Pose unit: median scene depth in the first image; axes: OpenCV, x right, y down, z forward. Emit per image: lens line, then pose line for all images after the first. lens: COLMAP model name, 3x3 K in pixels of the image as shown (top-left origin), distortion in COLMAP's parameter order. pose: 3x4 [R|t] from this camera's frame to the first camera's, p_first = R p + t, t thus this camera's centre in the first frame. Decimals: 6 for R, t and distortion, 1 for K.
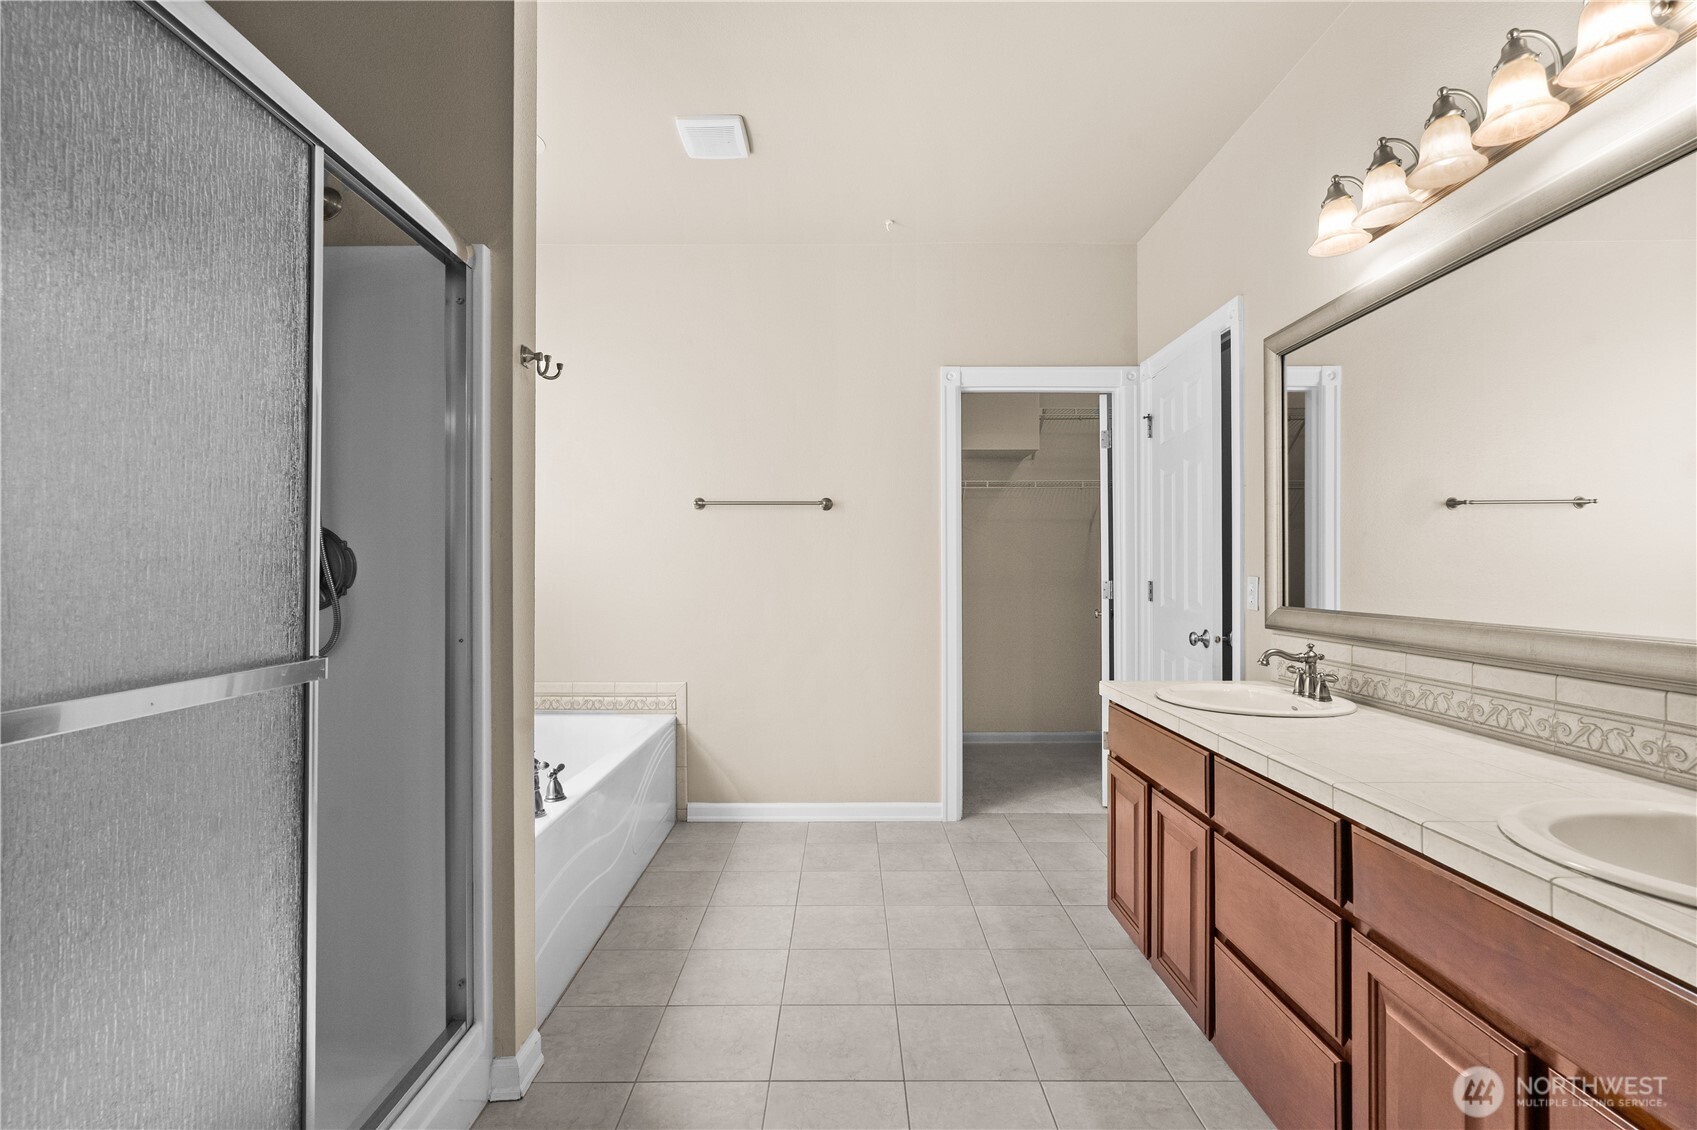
lens RADIAL K [[779.6, 0, 837.0], [0, 779.6, 569.3], [0, 0, 1]] dist [-0.000643, 0.000347]
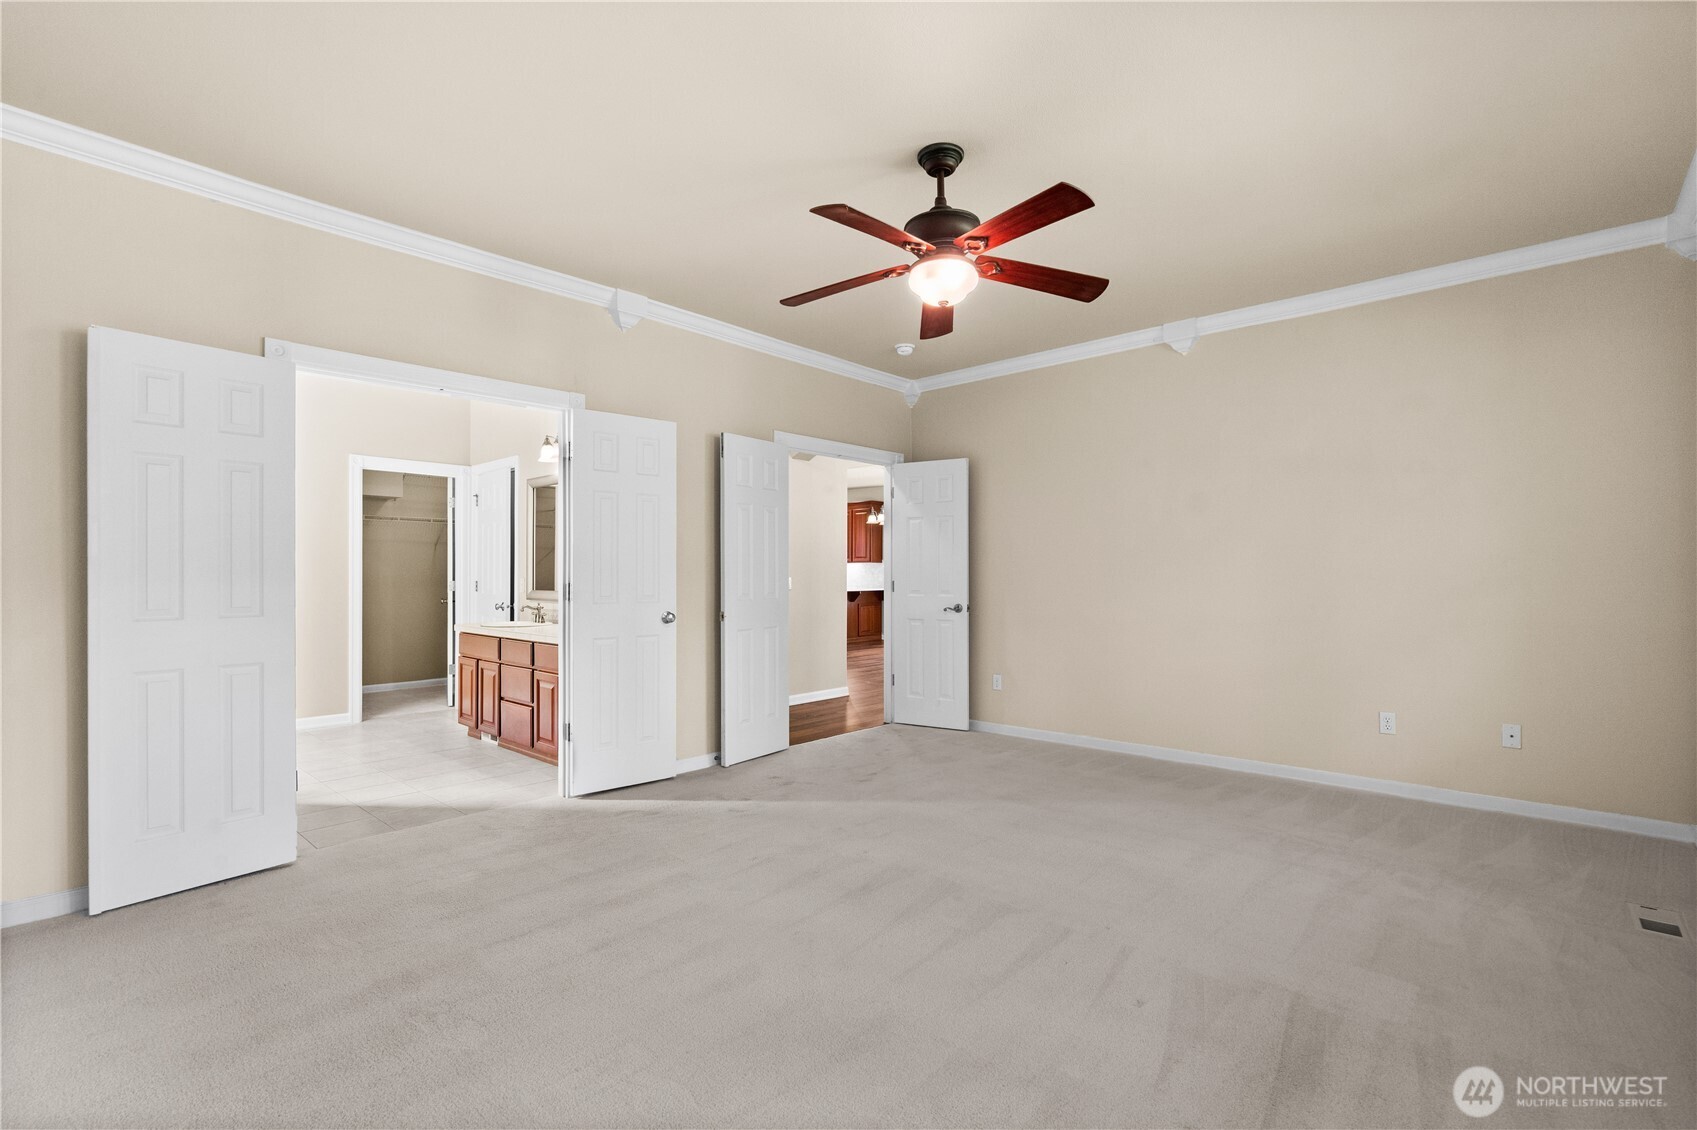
lens RADIAL K [[779.6, 0, 837.0], [0, 779.6, 569.3], [0, 0, 1]] dist [-0.000643, 0.000347]
pose [[0.678826, 0.010763, 0.734220, -0.497507], [-0.003511, 0.999929, -0.011411, 0.004693], [-0.734290, 0.005168, 0.678816, -1.173725]]
